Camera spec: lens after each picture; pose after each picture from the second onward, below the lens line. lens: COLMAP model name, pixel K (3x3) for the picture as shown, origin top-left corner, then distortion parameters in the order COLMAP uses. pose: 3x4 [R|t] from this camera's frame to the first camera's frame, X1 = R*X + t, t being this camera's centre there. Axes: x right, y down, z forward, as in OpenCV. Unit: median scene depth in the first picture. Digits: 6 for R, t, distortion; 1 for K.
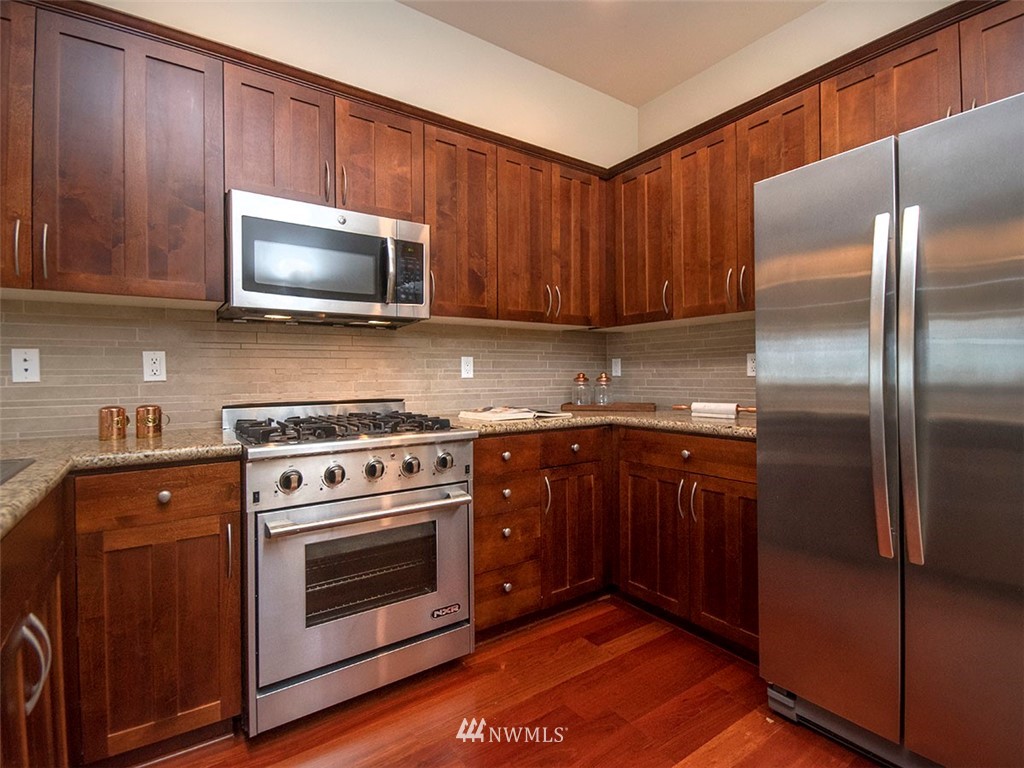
lens RADIAL K [[500.1, 0, 512.0], [0, 500.1, 384.0], [0, 0, 1]] dist [-0.000249, 0.000516]
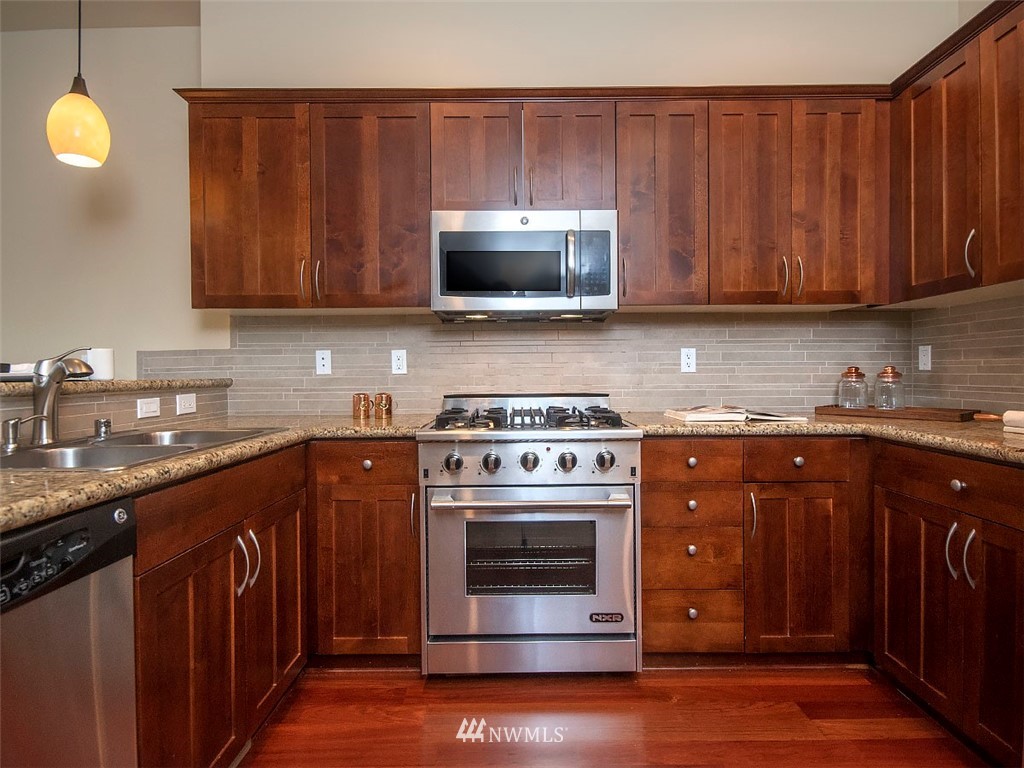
lens RADIAL K [[537.7, 0, 512.0], [0, 537.7, 384.0], [0, 0, 1]] dist [0.004187, 0.000103]
pose [[0.822002, 0.015503, -0.569273, 0.248602], [-0.009167, 0.999860, 0.013992, -0.001958], [0.569410, -0.006283, 0.822029, 0.051821]]
